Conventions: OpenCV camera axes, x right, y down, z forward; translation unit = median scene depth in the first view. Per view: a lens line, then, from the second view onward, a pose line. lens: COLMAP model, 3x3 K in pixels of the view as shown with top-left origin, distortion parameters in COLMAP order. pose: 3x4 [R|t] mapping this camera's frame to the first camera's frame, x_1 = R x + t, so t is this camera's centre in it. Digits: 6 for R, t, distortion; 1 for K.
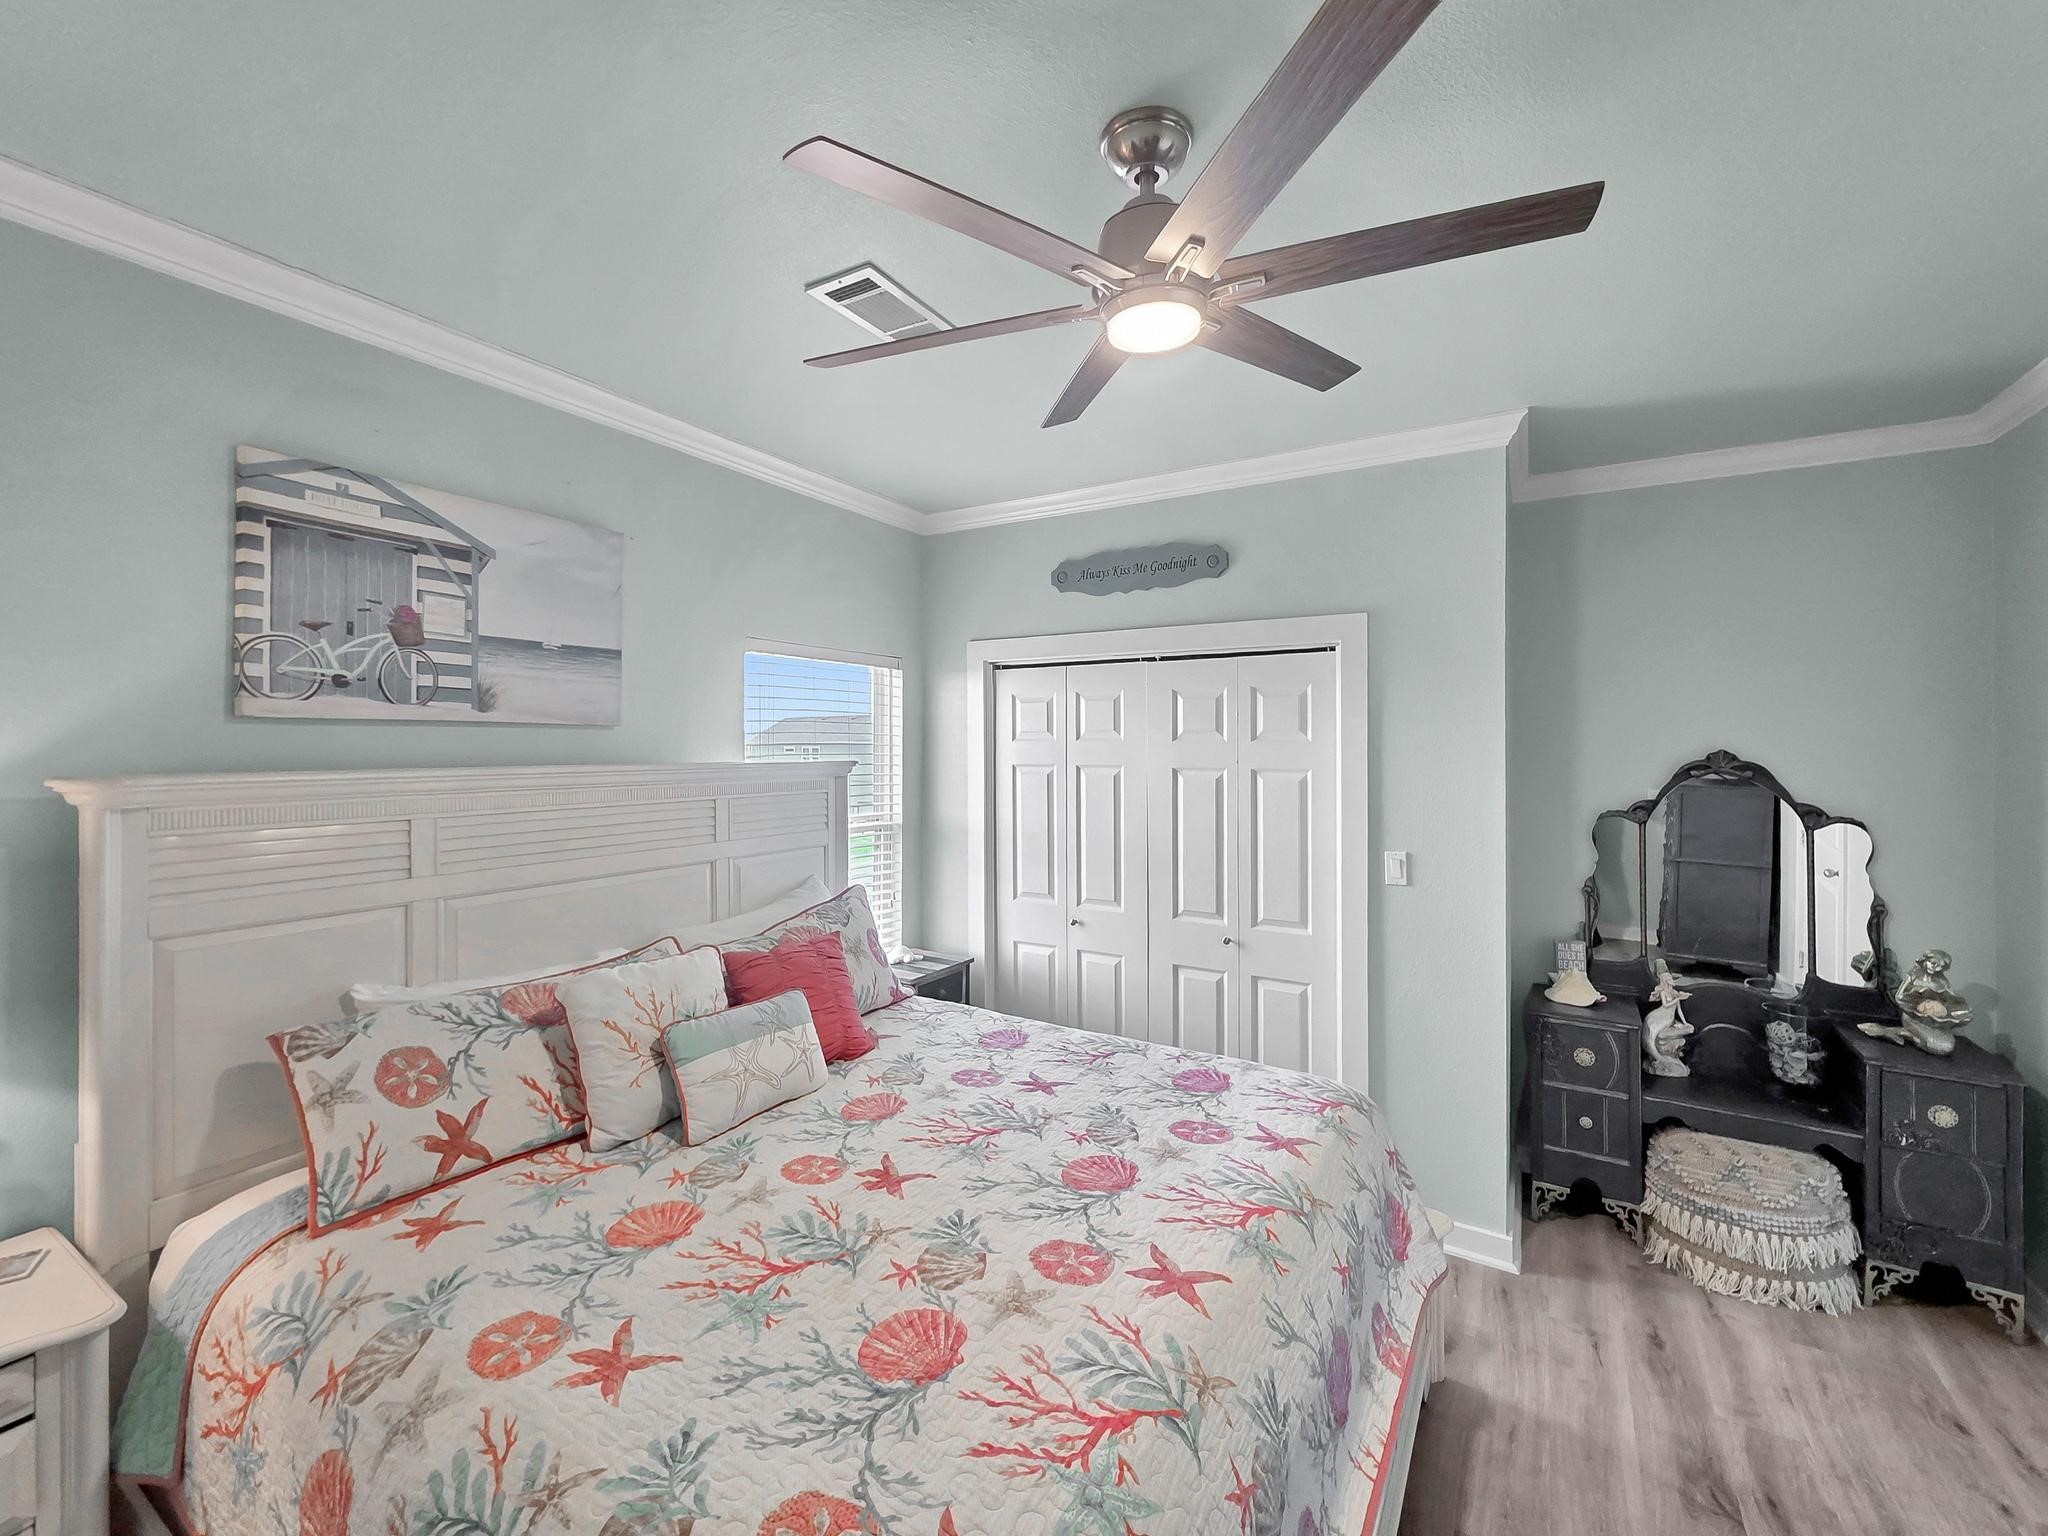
lens RADIAL K [[851.8, 0, 1026.8], [0, 851.8, 744.4], [0, 0, 1]] dist [0.002379, -0.000160]
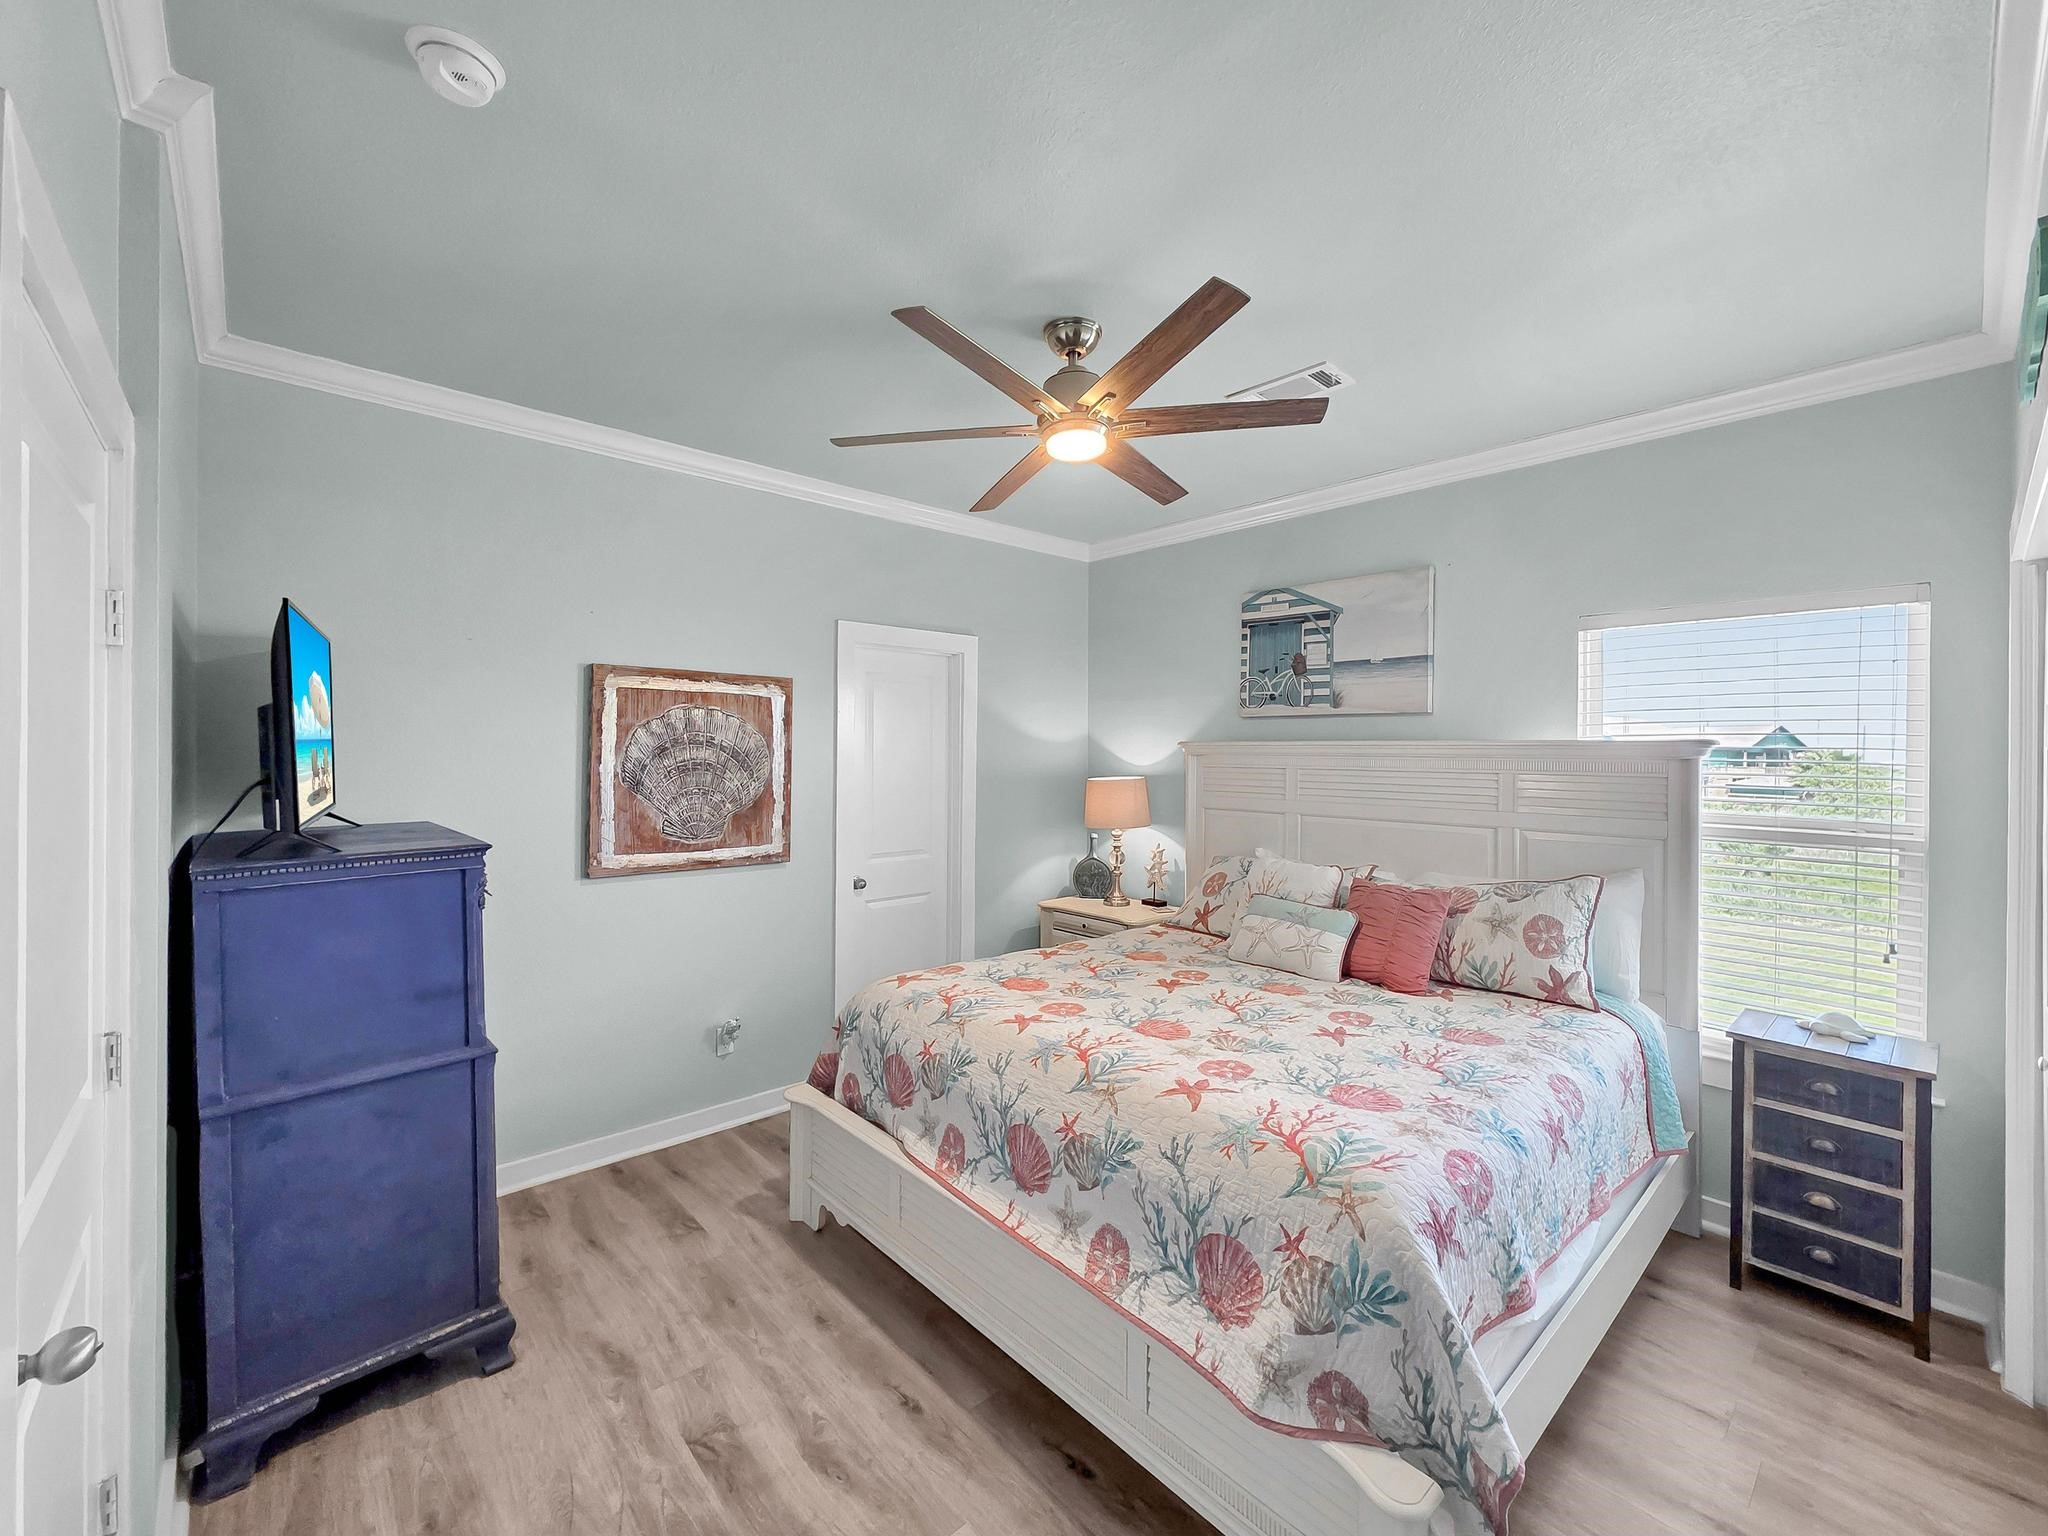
lens RADIAL K [[838.6, 0, 1033.6], [0, 838.6, 757.8], [0, 0, 1]] dist [0.002186, -0.000010]
pose [[-0.283755, 0.007809, -0.958865, 1.142749], [-0.005826, 0.999934, 0.009868, 0.047501], [0.958879, 0.008386, -0.283691, 0.948635]]
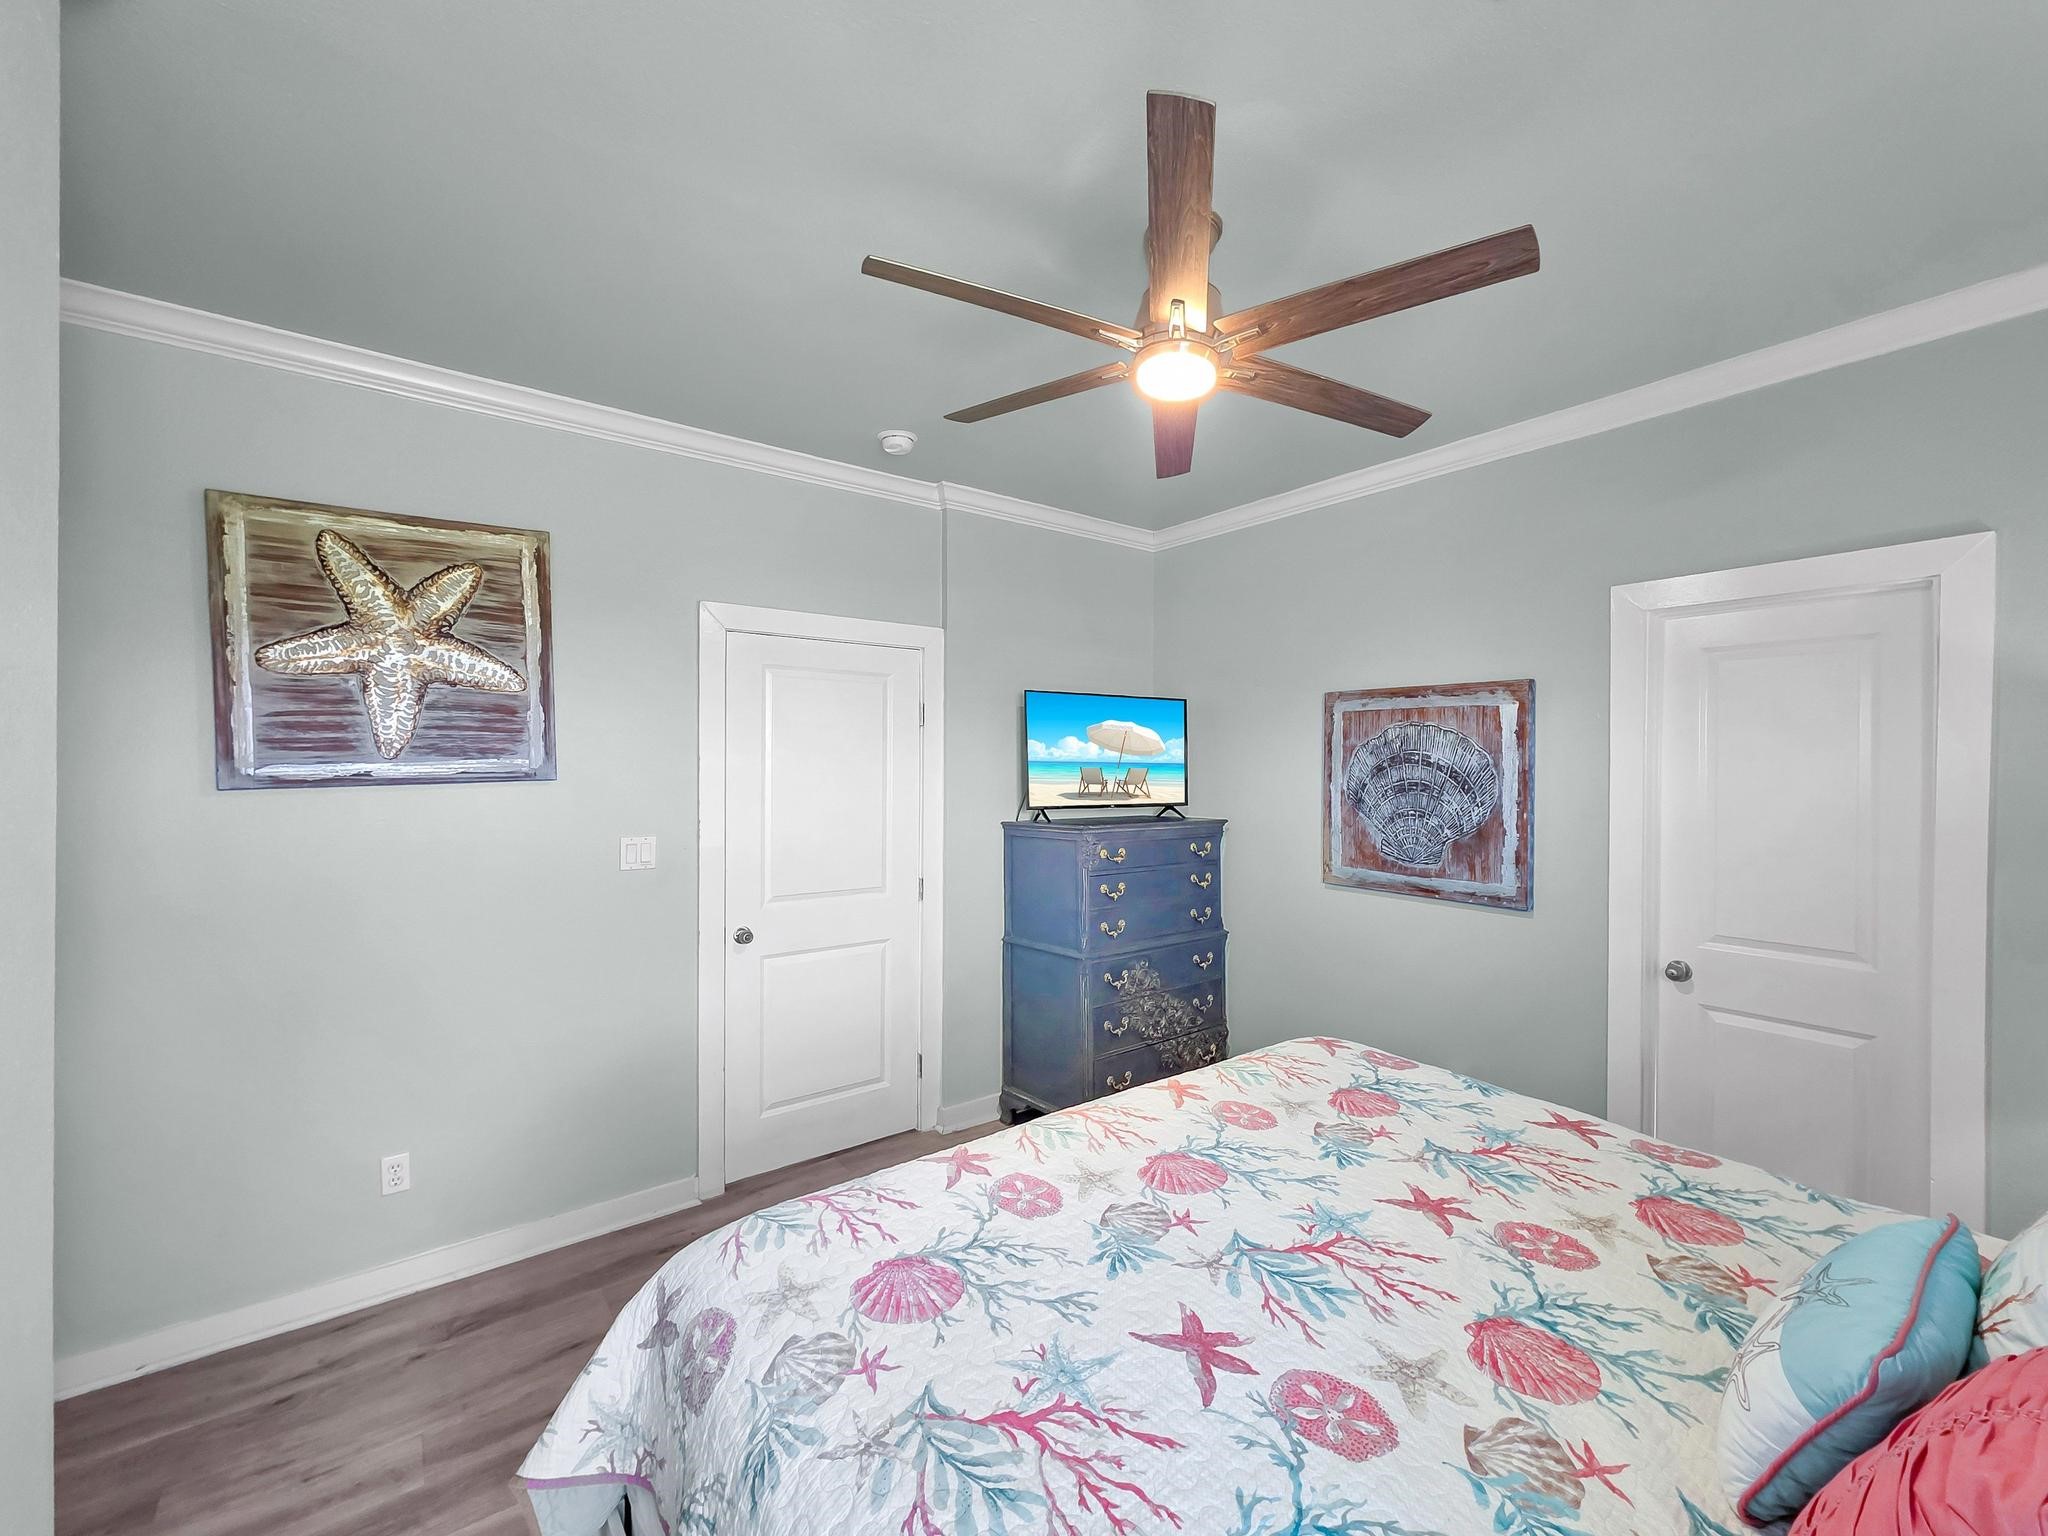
lens RADIAL K [[844.5, 0, 1029.7], [0, 844.5, 768.3], [0, 0, 1]] dist [0.003038, 0.000363]
pose [[-0.930153, -0.007482, 0.367095, -0.073562], [-0.007207, 0.999972, 0.002121, 0.051660], [-0.367100, -0.000673, -0.930181, 1.537867]]
